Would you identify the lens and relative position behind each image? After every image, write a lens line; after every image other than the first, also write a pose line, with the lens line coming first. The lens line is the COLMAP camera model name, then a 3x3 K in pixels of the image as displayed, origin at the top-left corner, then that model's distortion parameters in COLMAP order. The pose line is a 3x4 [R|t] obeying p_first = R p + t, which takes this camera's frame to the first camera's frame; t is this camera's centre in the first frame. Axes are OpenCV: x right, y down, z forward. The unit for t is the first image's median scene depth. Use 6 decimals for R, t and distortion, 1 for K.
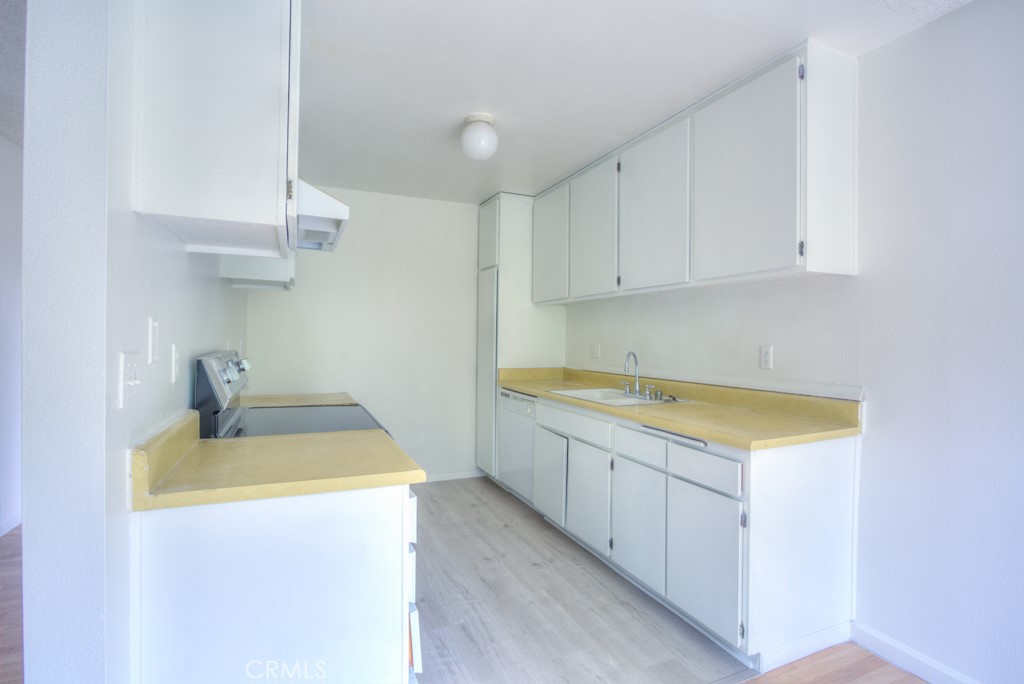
lens RADIAL K [[497.8, 0, 508.1], [0, 497.8, 339.8], [0, 0, 1]] dist [-0.021615, 0.008499]
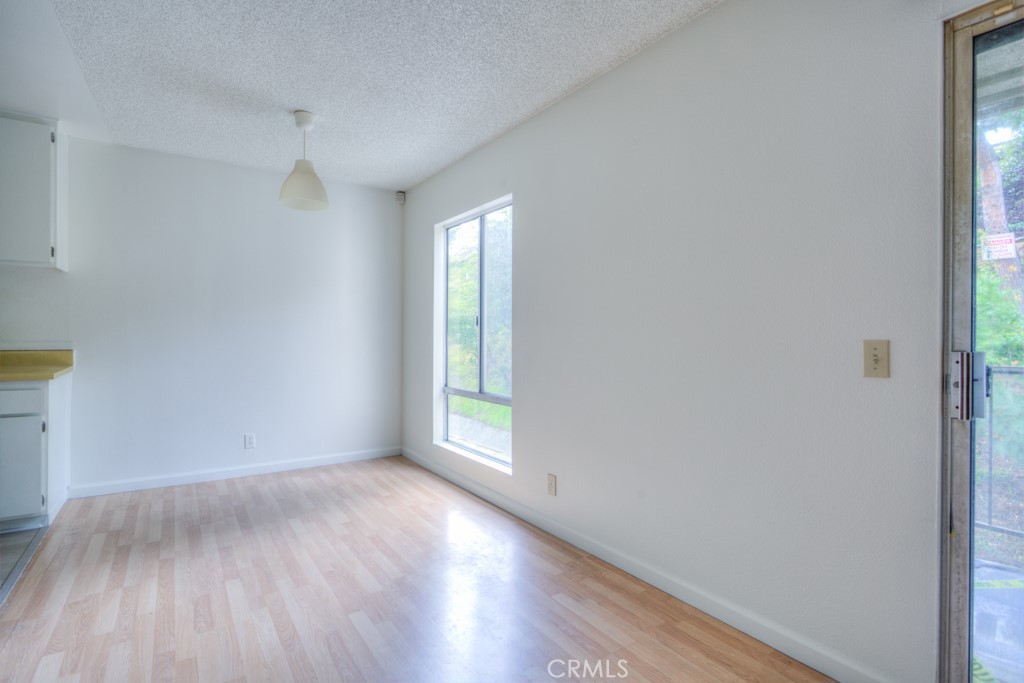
lens RADIAL K [[497.8, 0, 508.1], [0, 497.8, 339.3], [0, 0, 1]] dist [-0.021615, 0.008499]
pose [[-0.181767, -0.016825, 0.983198, -1.008269], [-0.006342, 0.999853, 0.015938, 0.047724], [-0.983321, -0.003338, -0.181847, -0.106498]]
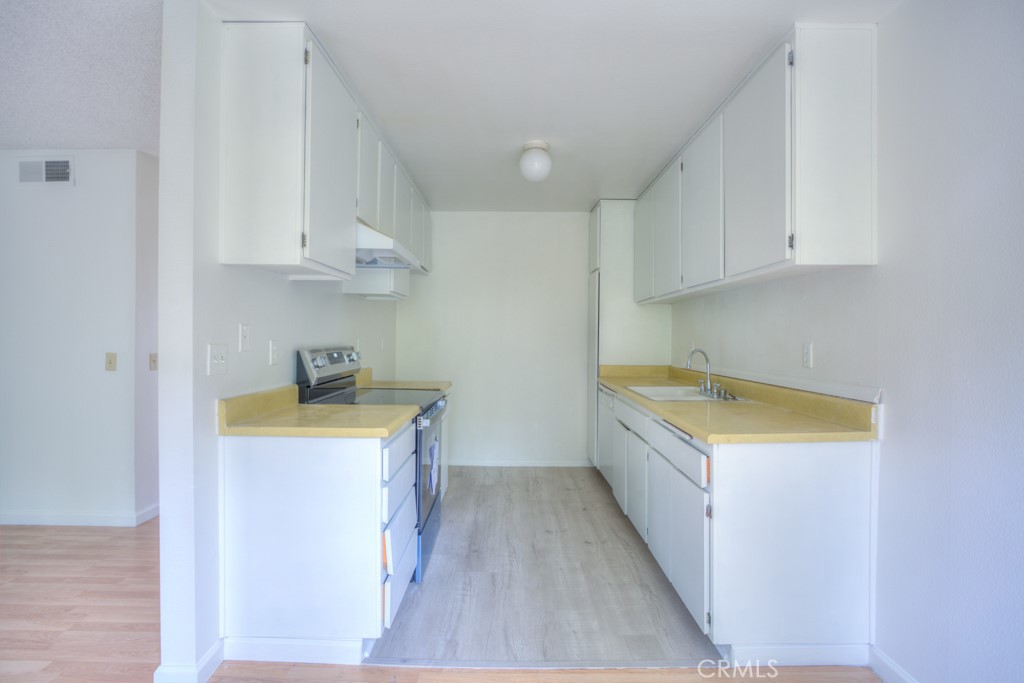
lens RADIAL K [[497.8, 0, 508.1], [0, 497.8, 339.3], [0, 0, 1]] dist [-0.021615, 0.008499]
pose [[0.915021, -0.002558, -0.403399, 0.404533], [0.002472, 0.999997, -0.000734, 0.004722], [0.403400, -0.000326, 0.915024, -0.089393]]
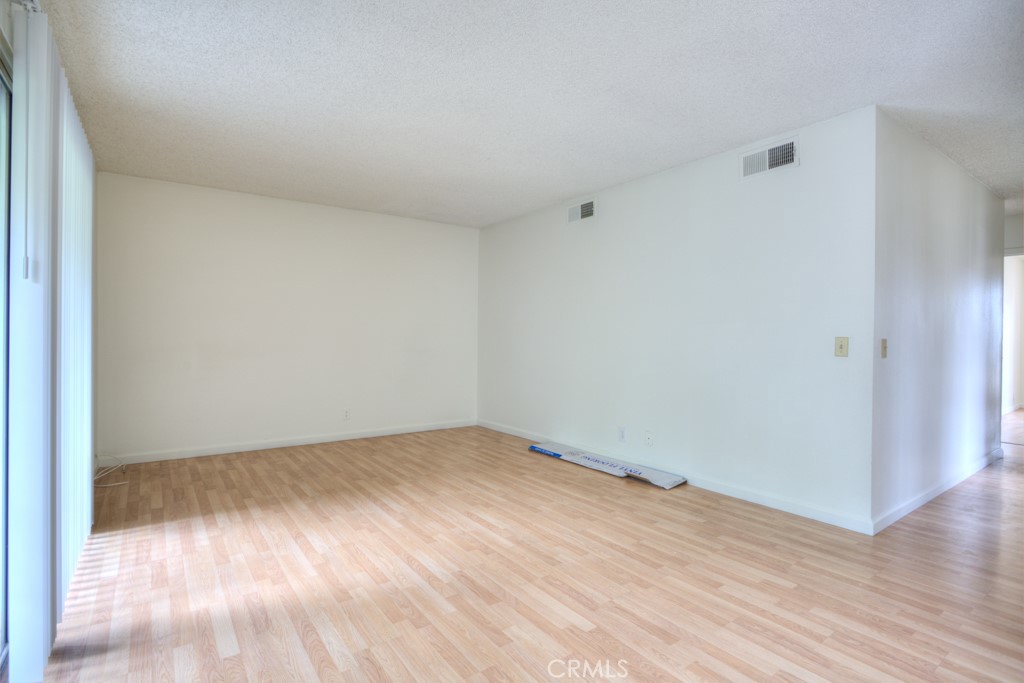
lens RADIAL K [[497.8, 0, 508.1], [0, 497.8, 339.3], [0, 0, 1]] dist [-0.021615, 0.008499]
pose [[0.209562, -0.004024, -0.977787, -0.110587], [-0.005978, 0.999968, -0.005397, 0.056605], [0.977777, 0.006976, 0.209531, -0.374077]]
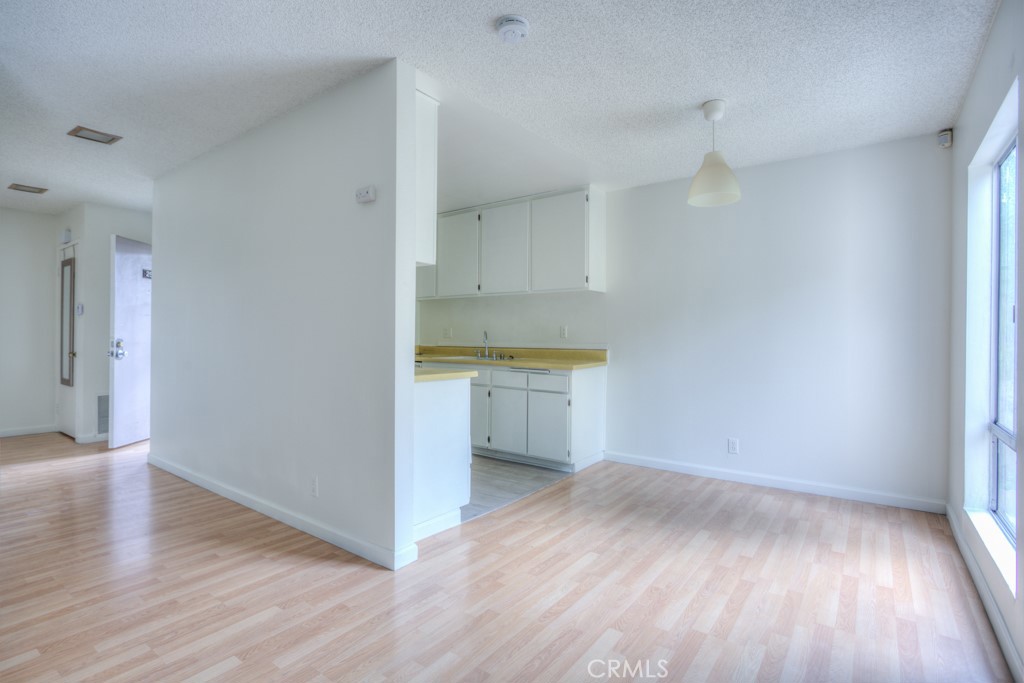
lens RADIAL K [[497.8, 0, 508.1], [0, 497.8, 339.3], [0, 0, 1]] dist [-0.021615, 0.008499]
pose [[0.866187, -0.005605, 0.499689, -0.681422], [0.002232, 0.999971, 0.007347, 0.052972], [-0.499715, -0.005249, 0.866174, -0.615734]]
